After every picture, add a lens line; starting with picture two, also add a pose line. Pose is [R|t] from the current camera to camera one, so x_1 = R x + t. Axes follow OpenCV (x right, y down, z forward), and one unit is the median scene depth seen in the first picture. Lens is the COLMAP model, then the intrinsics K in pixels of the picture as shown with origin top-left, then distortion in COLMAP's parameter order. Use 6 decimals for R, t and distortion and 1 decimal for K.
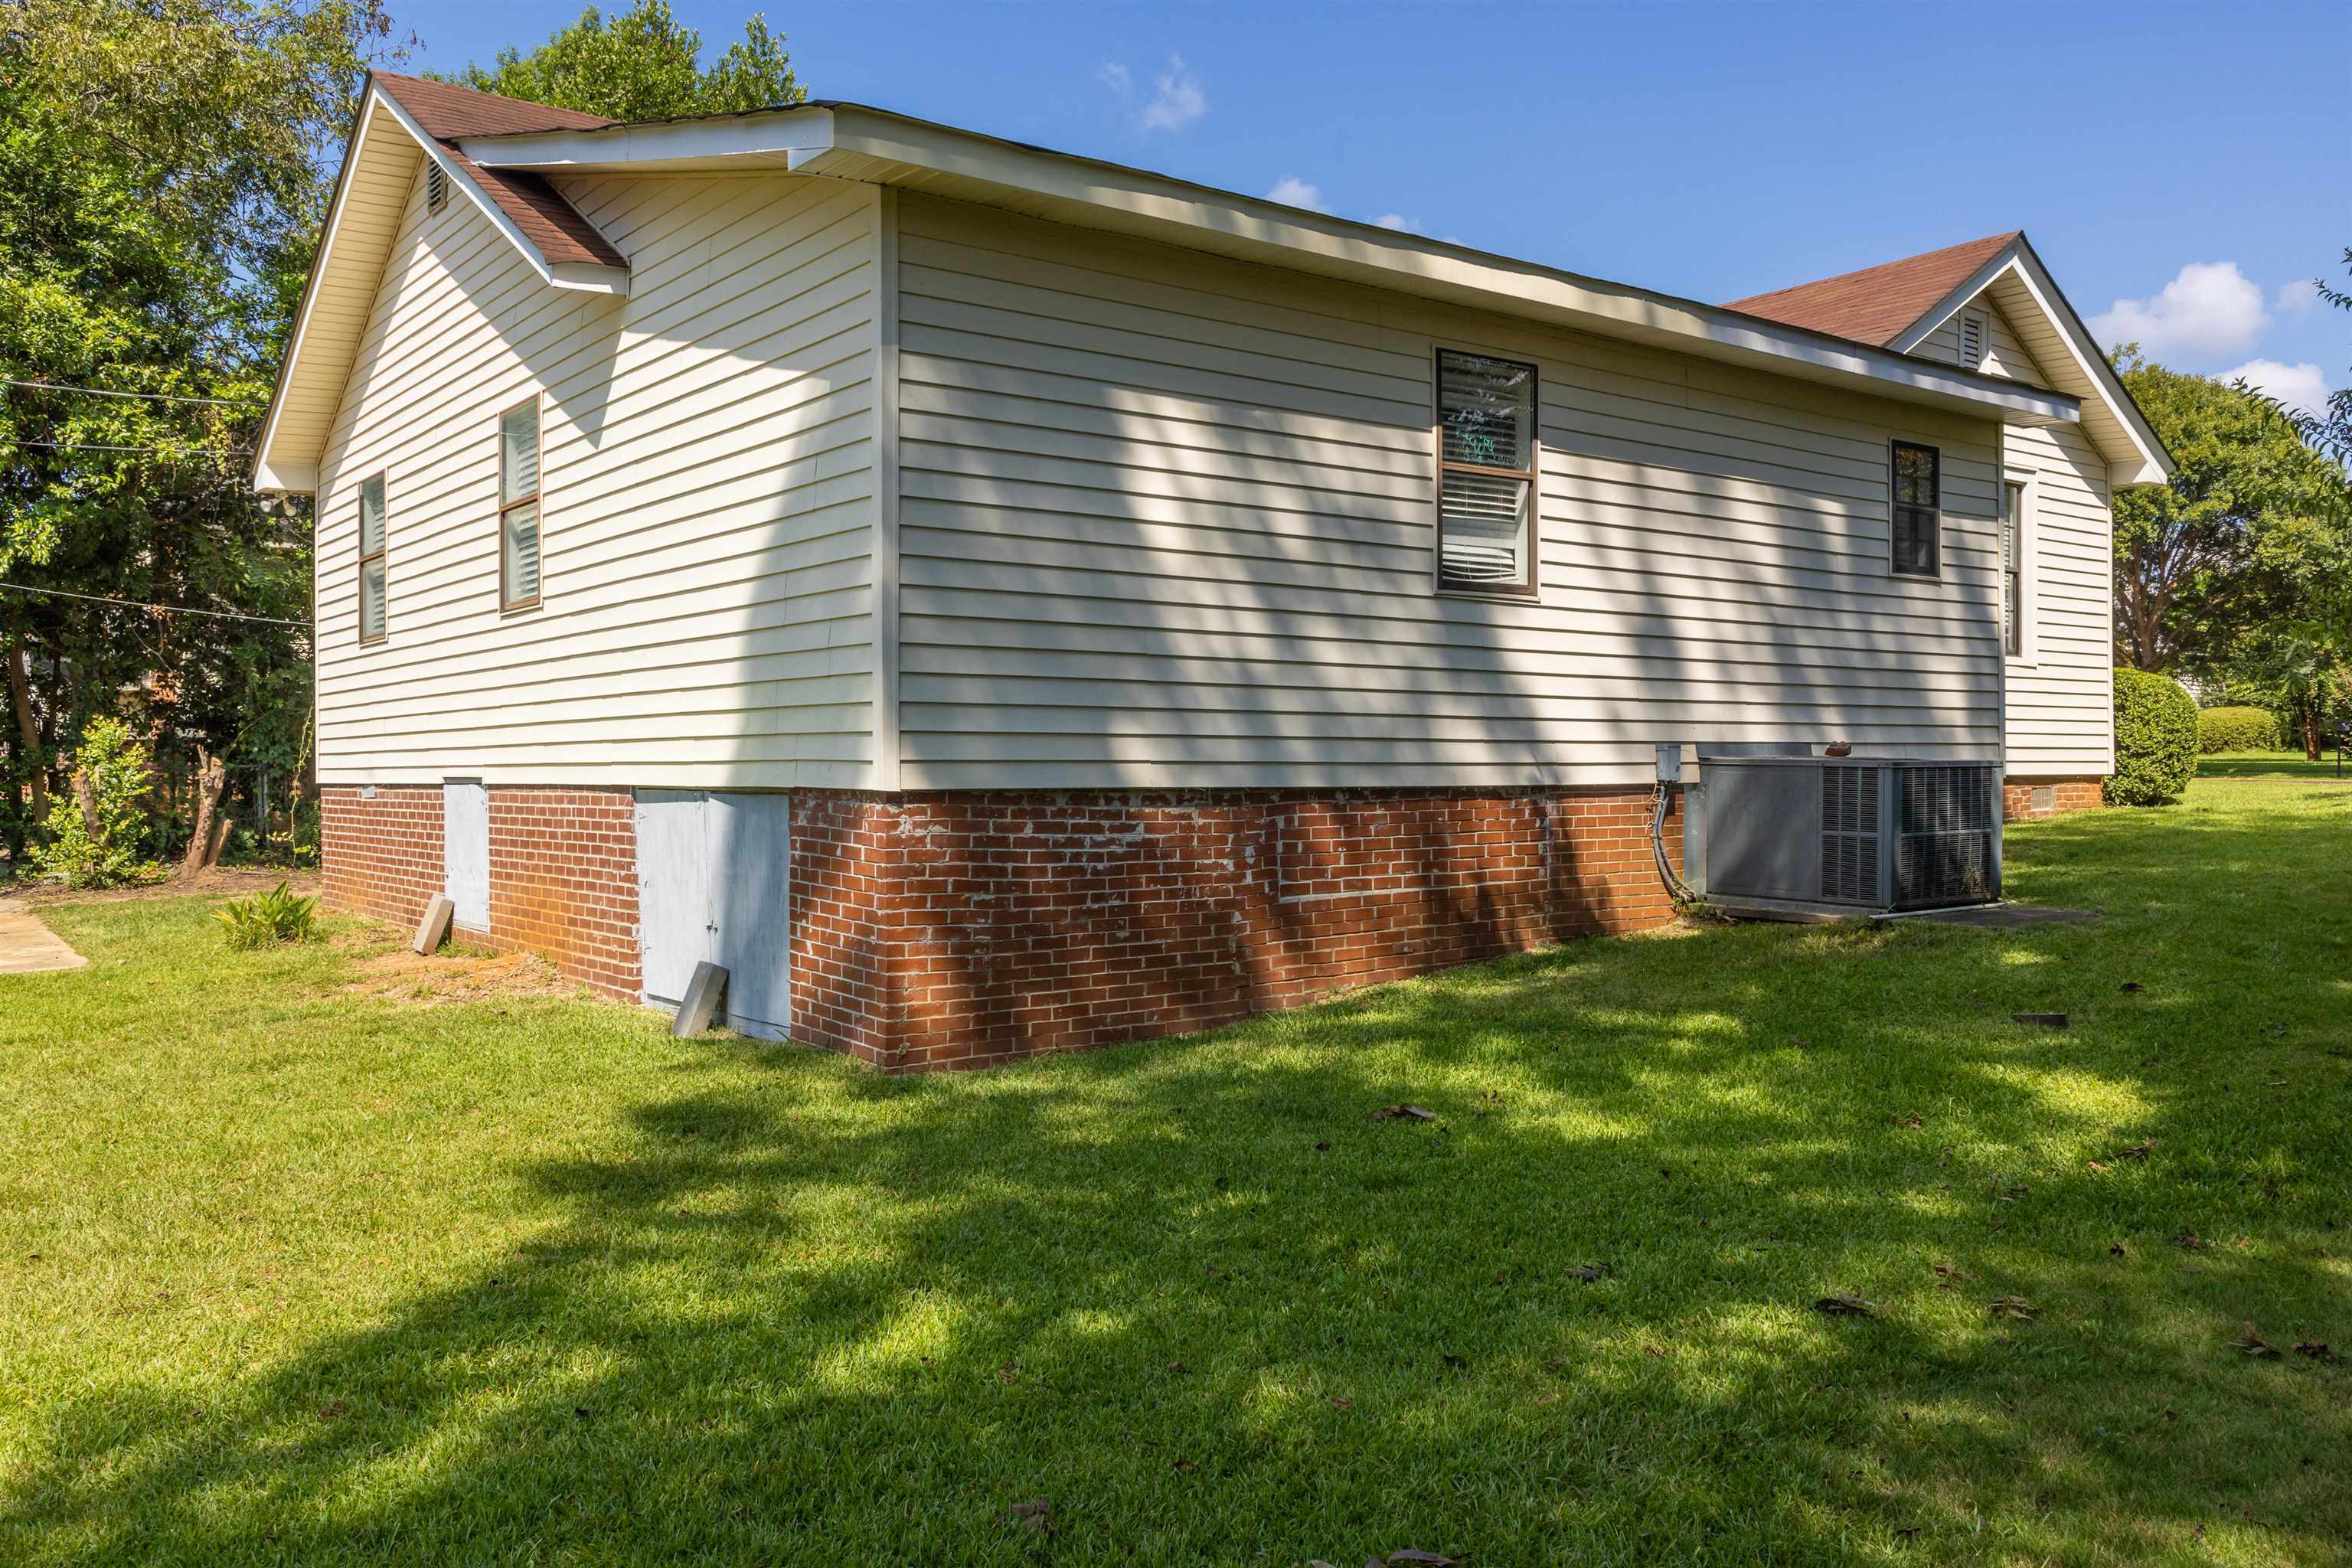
lens RADIAL K [[1880.6, 0, 1184.3], [0, 1880.6, 780.5], [0, 0, 1]] dist [-0.021356, 0.008904]
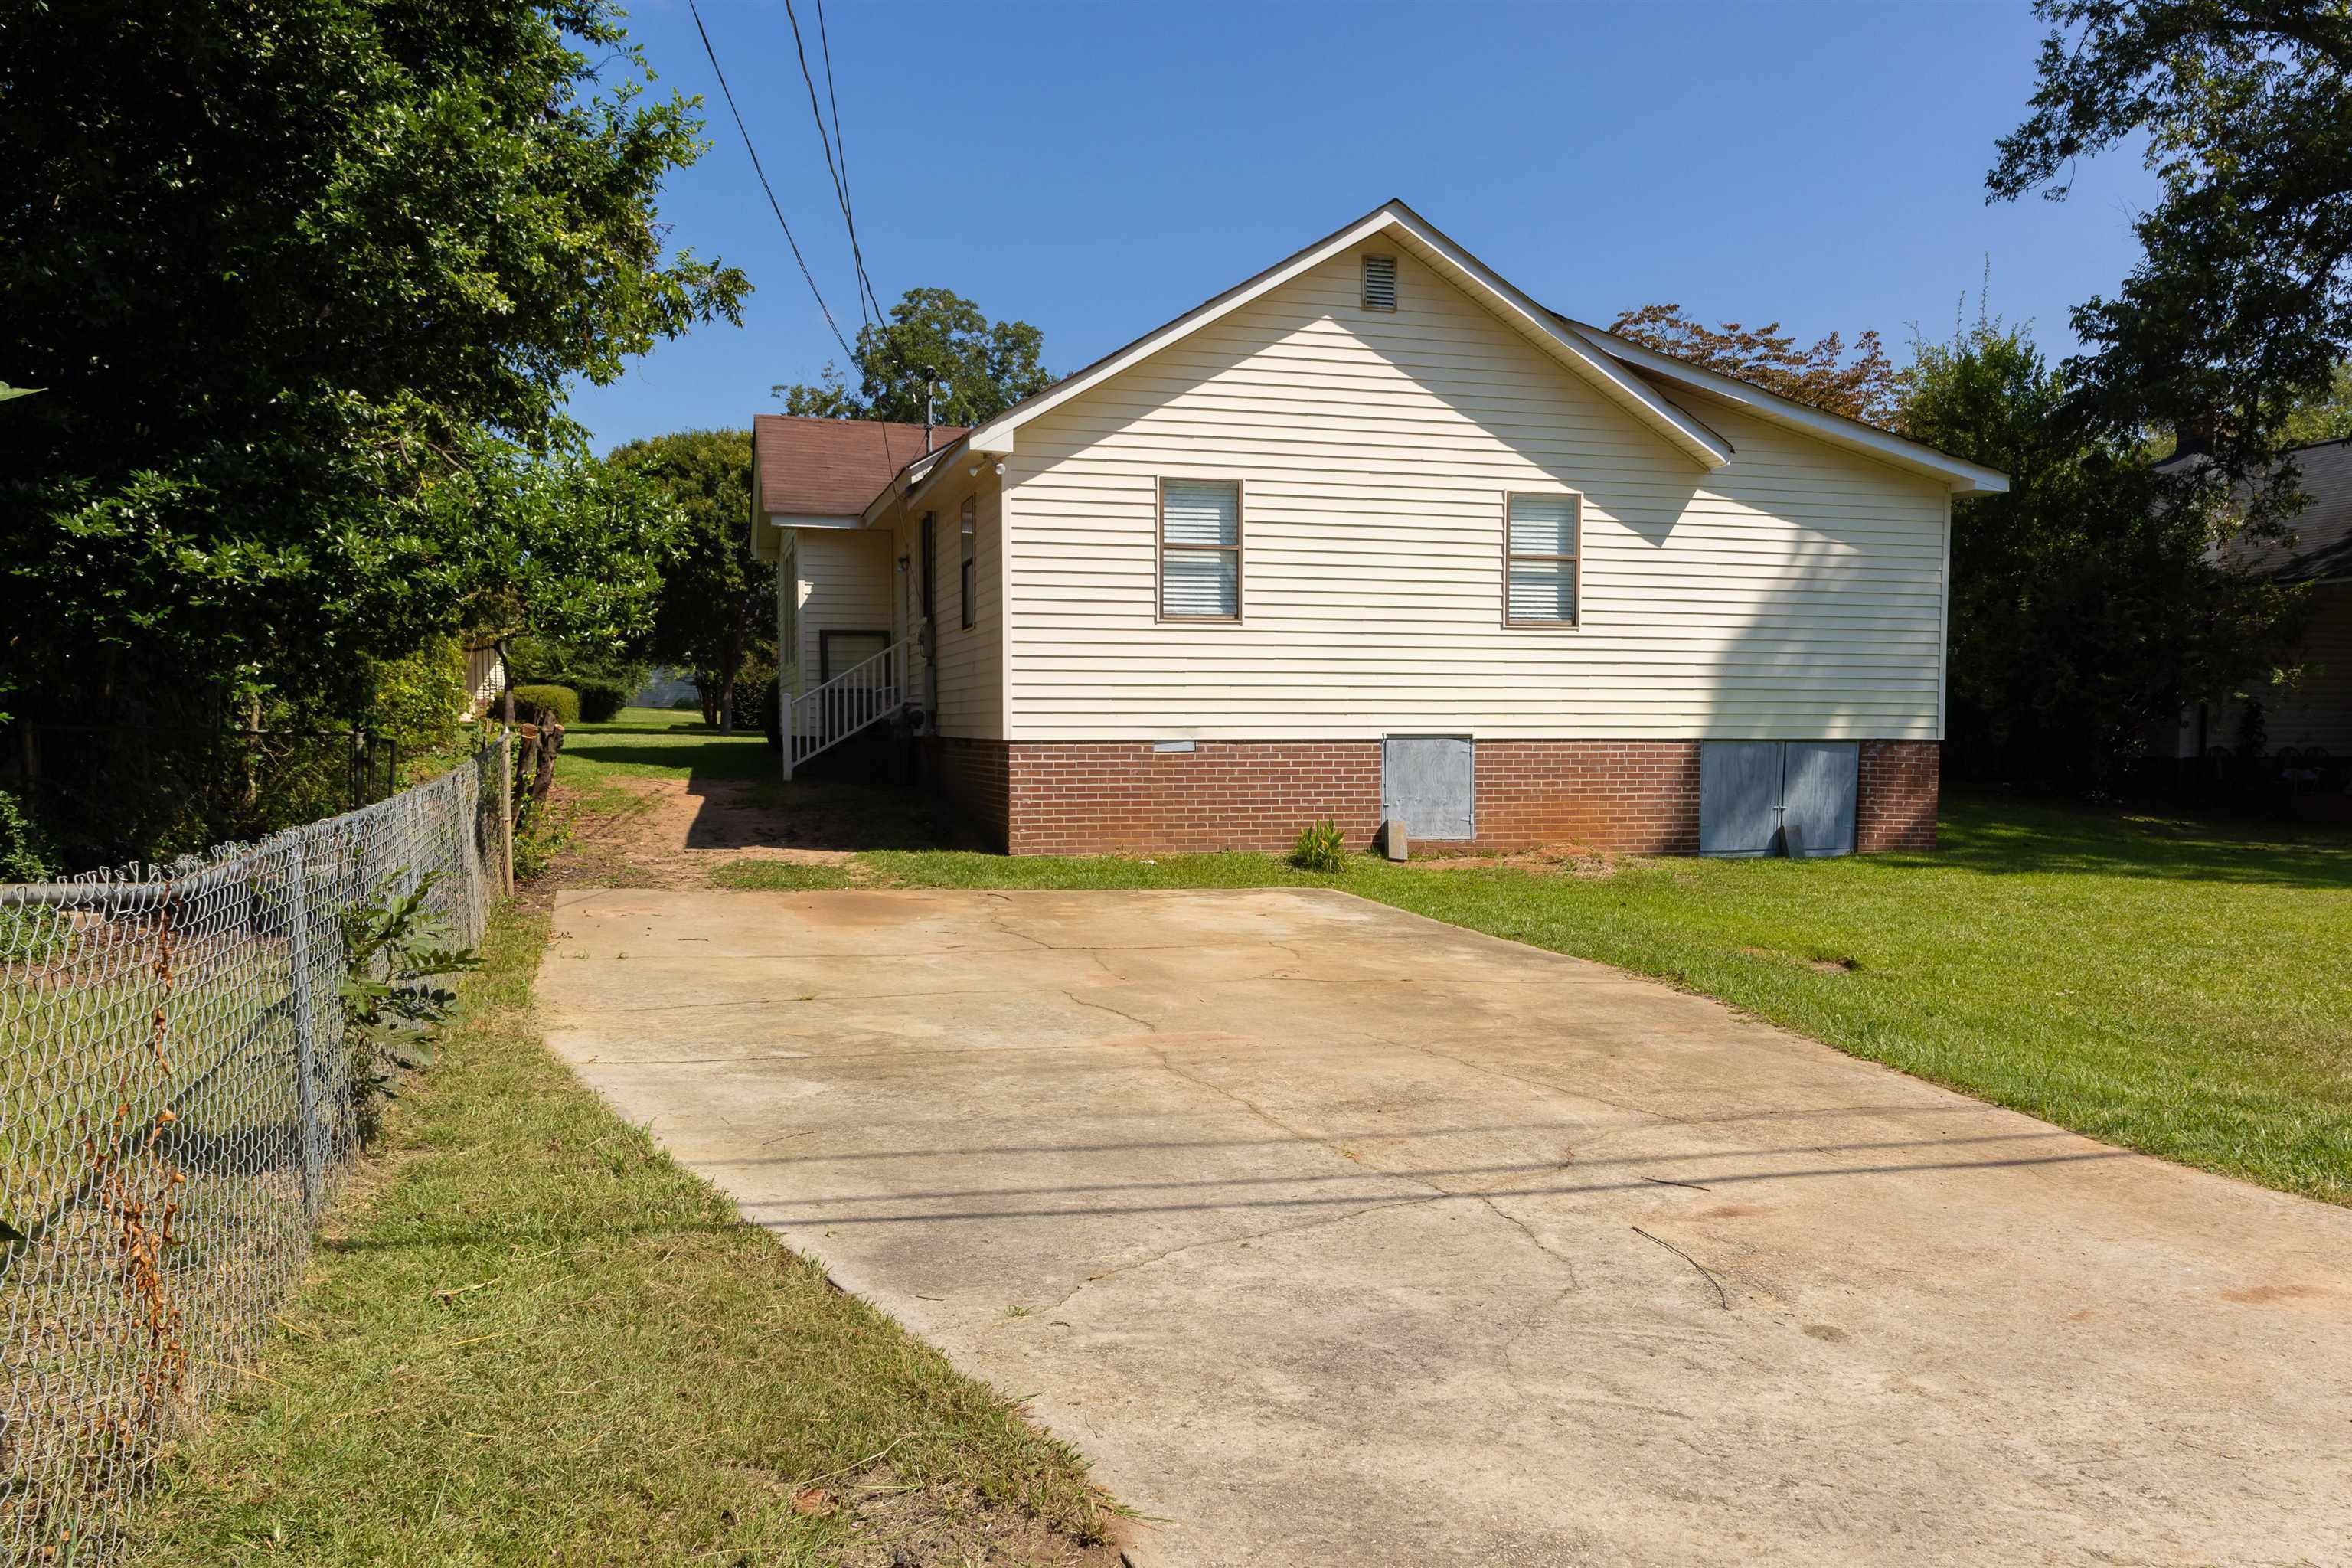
lens RADIAL K [[1770.0, 0, 1192.1], [0, 1770.0, 798.9], [0, 0, 1]] dist [0.039289, 0.017567]
pose [[0.339017, -0.018910, 0.940590, -2.023991], [0.008226, 0.999819, 0.017135, 0.027060], [-0.940744, 0.001928, 0.339111, 0.848494]]
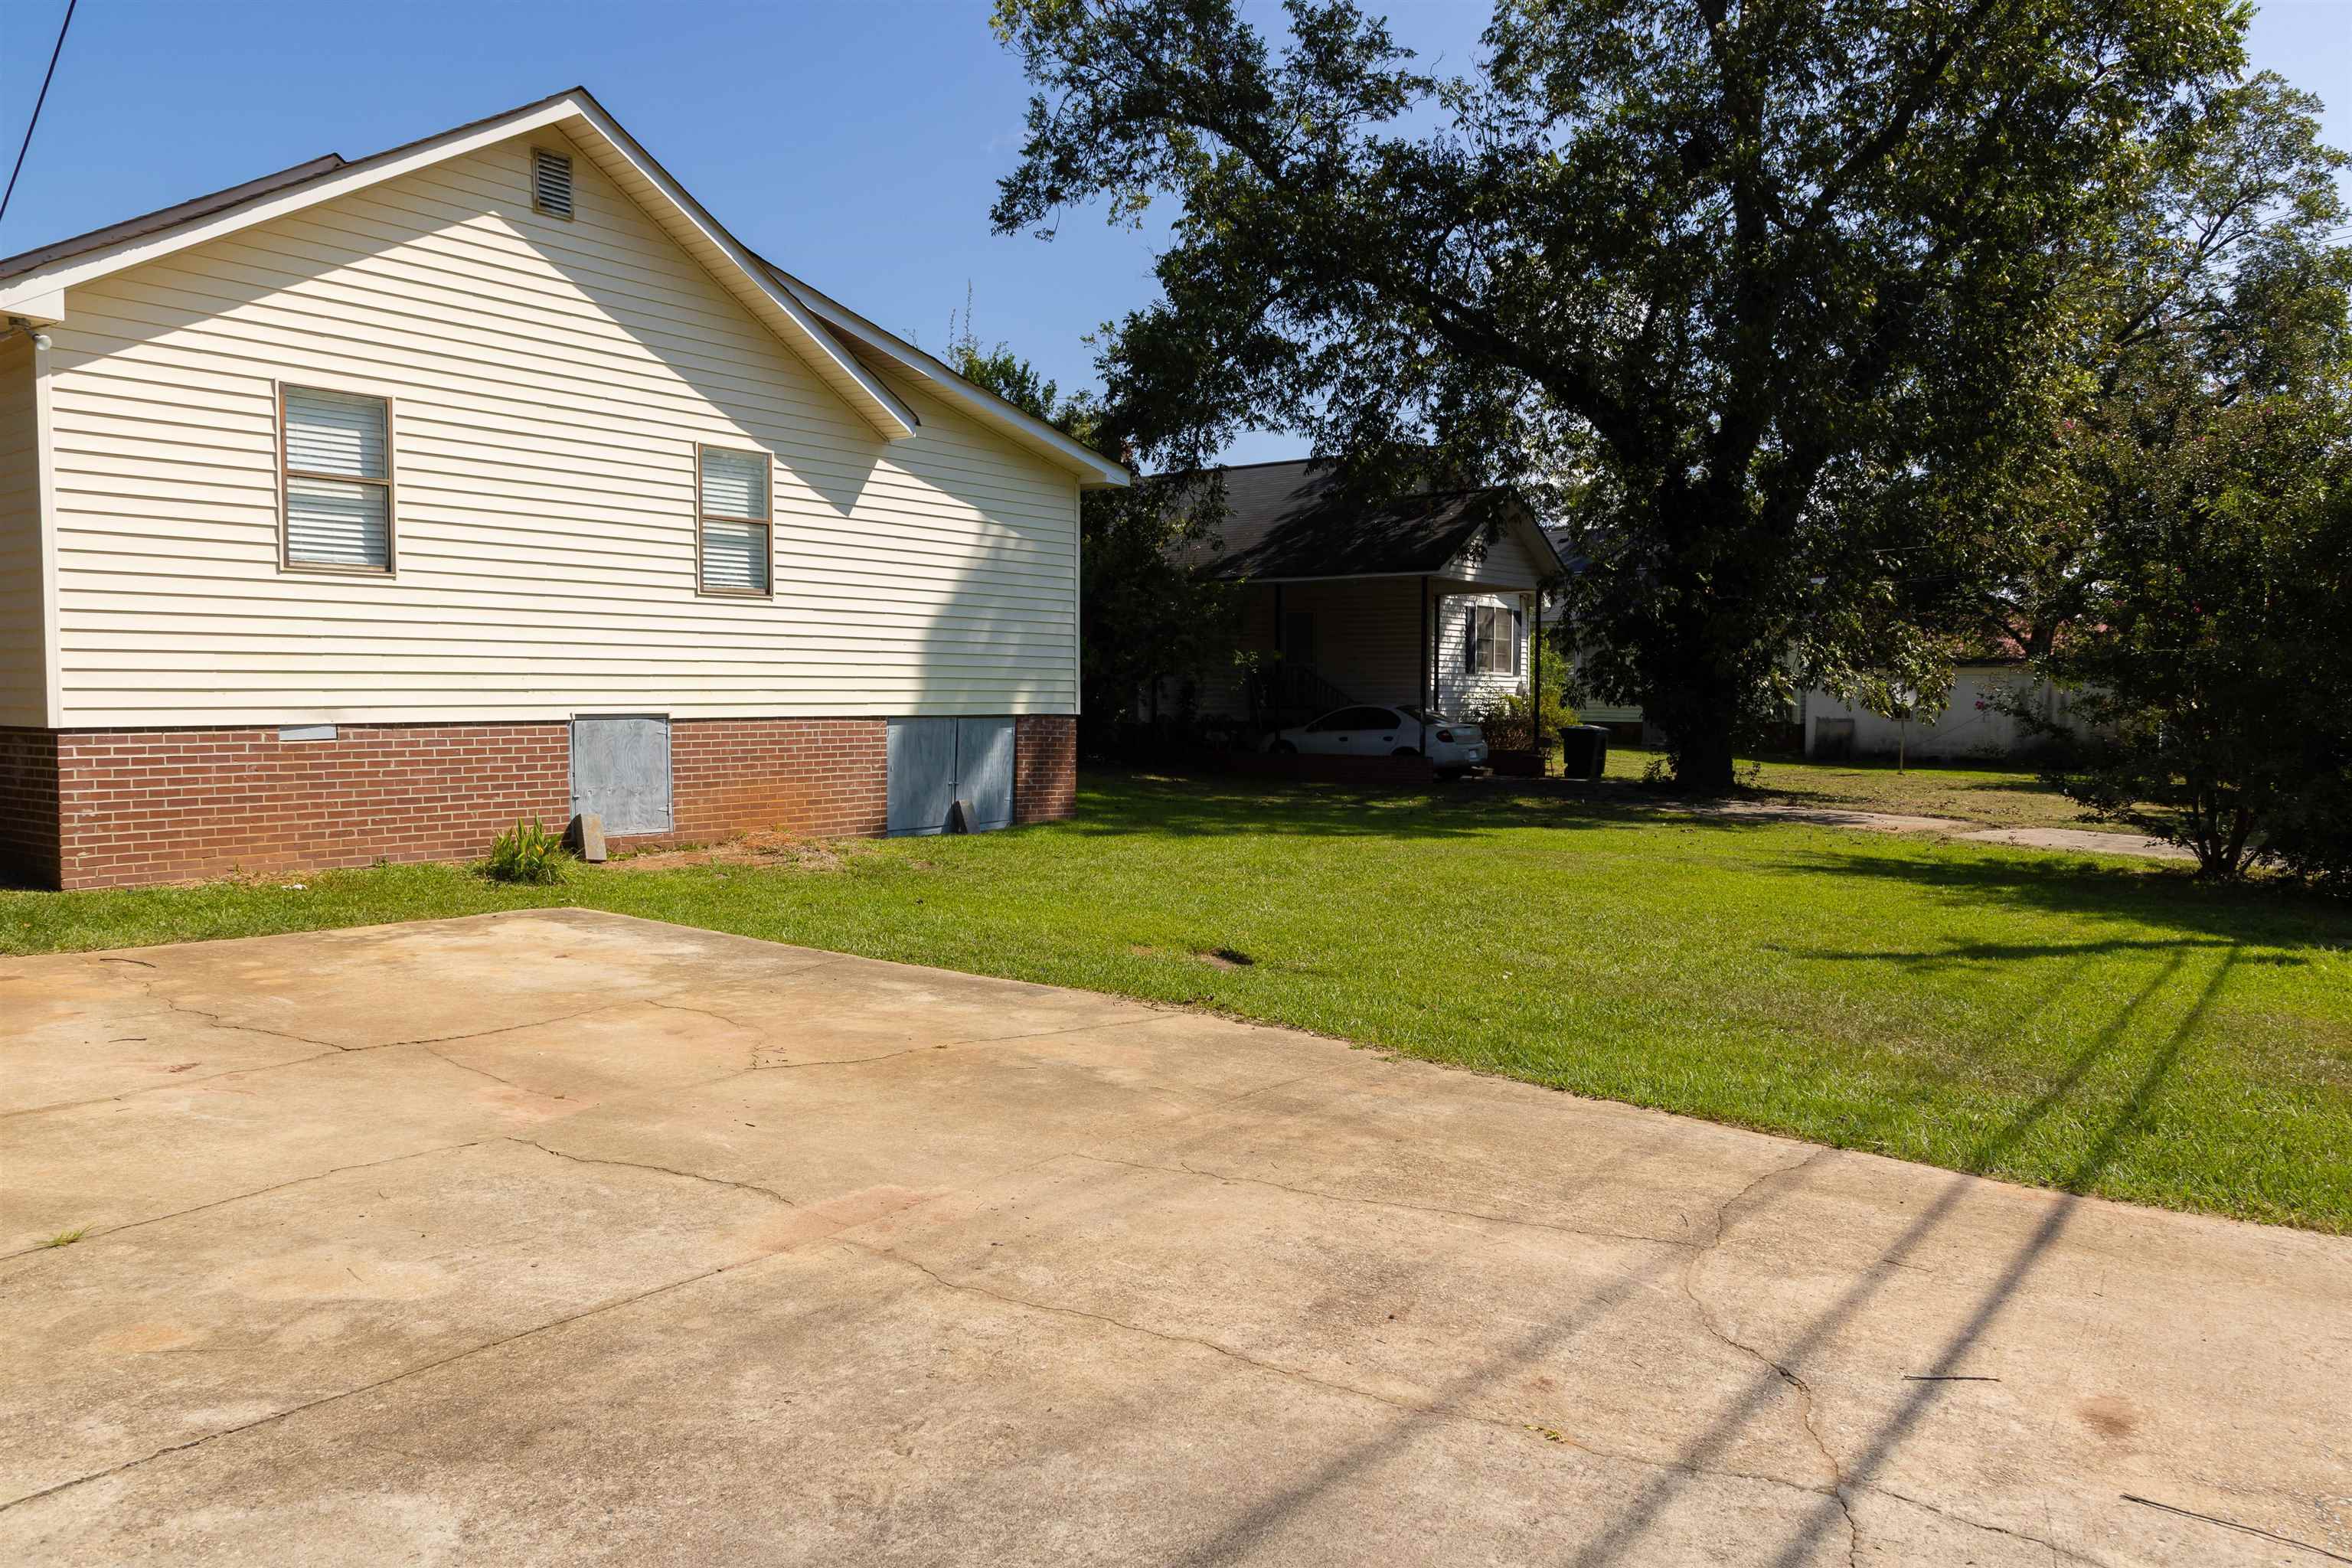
lens RADIAL K [[1623.5, 0, 1166.0], [0, 1623.5, 757.8], [0, 0, 1]] dist [0.012749, -0.003257]
pose [[-0.268283, -0.019899, 0.963135, -1.793907], [0.019650, 0.999466, 0.026123, 0.007534], [-0.963140, 0.025934, -0.267749, 1.119373]]
